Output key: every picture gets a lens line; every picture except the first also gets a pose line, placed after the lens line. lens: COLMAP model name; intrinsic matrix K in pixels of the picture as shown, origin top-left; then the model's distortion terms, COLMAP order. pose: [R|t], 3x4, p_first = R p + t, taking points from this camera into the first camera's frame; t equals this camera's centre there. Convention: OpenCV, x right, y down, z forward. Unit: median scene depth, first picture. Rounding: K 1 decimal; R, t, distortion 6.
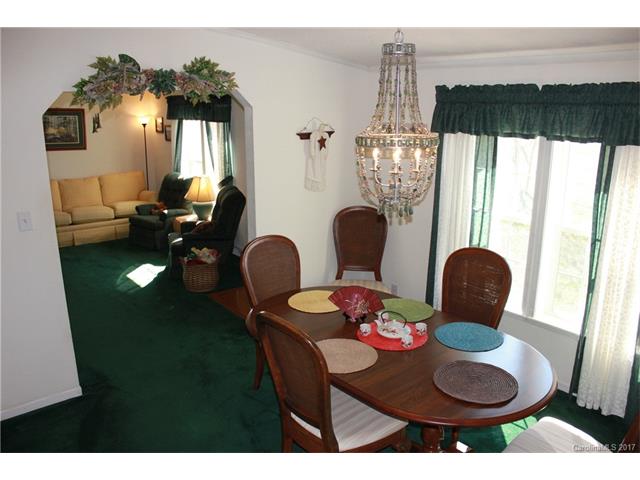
lens RADIAL K [[533.8, 0, 317.2], [0, 533.8, 242.5], [0, 0, 1]] dist [-0.168024, 0.150675]
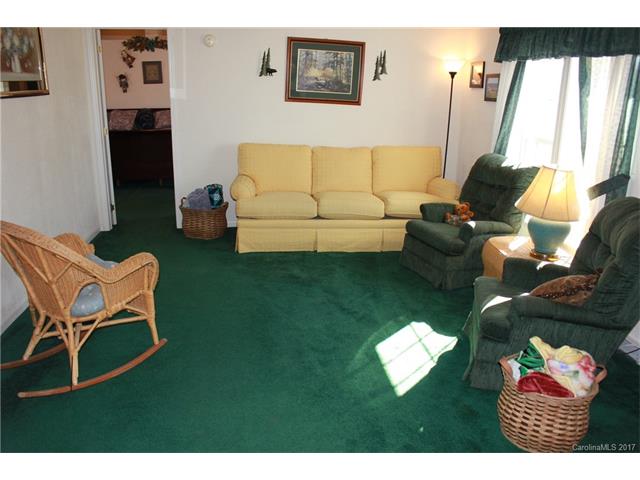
lens RADIAL K [[533.8, 0, 317.2], [0, 533.8, 242.5], [0, 0, 1]] dist [-0.168024, 0.150675]
pose [[0.855638, 0.169380, -0.489075, -0.147066], [-0.156390, 0.985375, 0.067656, -0.048426], [0.493382, 0.018598, 0.869614, 0.424921]]
